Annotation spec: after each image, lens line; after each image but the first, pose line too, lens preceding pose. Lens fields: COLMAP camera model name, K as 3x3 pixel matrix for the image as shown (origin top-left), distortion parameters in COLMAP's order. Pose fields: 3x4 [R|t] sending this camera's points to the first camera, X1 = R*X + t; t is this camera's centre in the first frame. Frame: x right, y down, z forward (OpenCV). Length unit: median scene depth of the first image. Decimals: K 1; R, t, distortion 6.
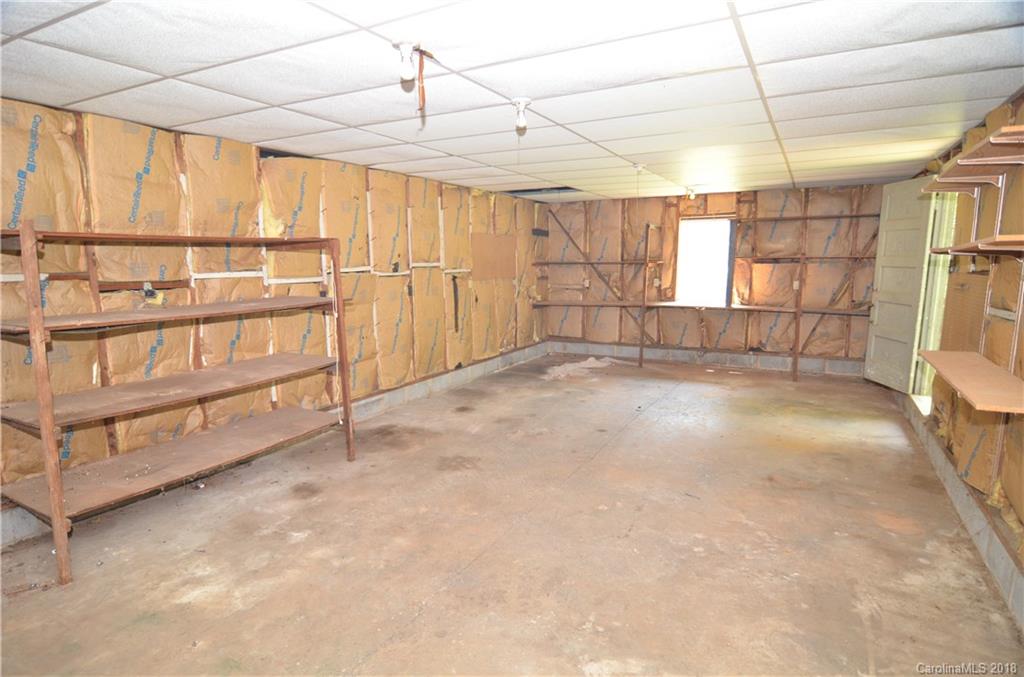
lens RADIAL K [[558.0, 0, 507.8], [0, 558.0, 344.2], [0, 0, 1]] dist [0.001386, -0.000500]
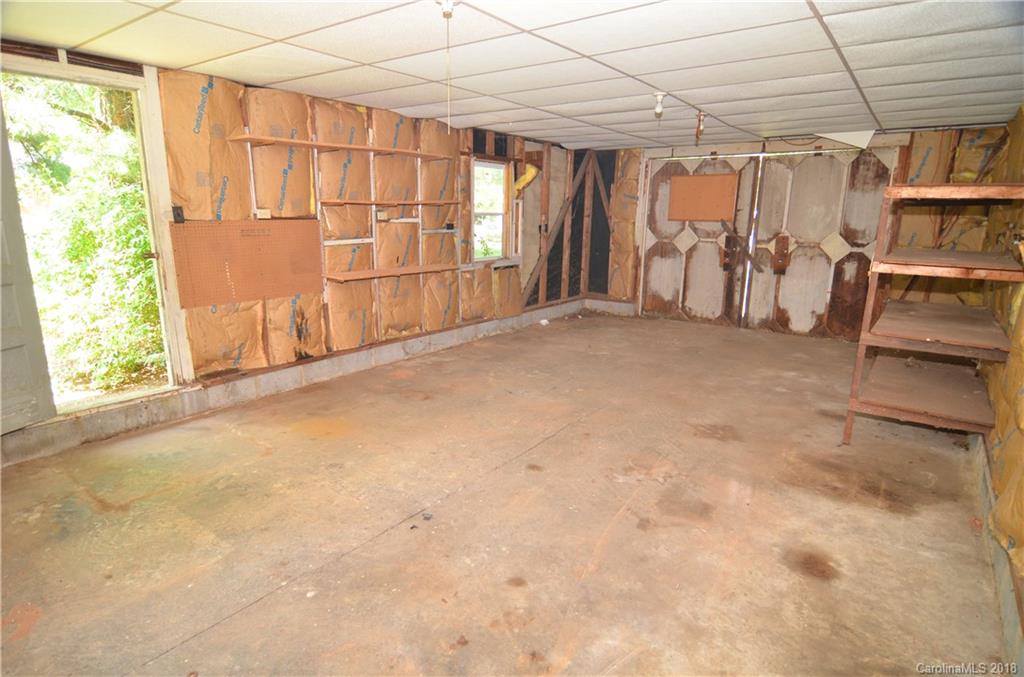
lens RADIAL K [[558.0, 0, 507.8], [0, 558.0, 344.2], [0, 0, 1]] dist [0.001386, -0.000500]
pose [[-0.990663, -0.037534, 0.131064, 0.133654], [0.014162, 0.927823, 0.372751, -0.264667], [-0.135595, 0.371127, -0.918629, 1.776849]]
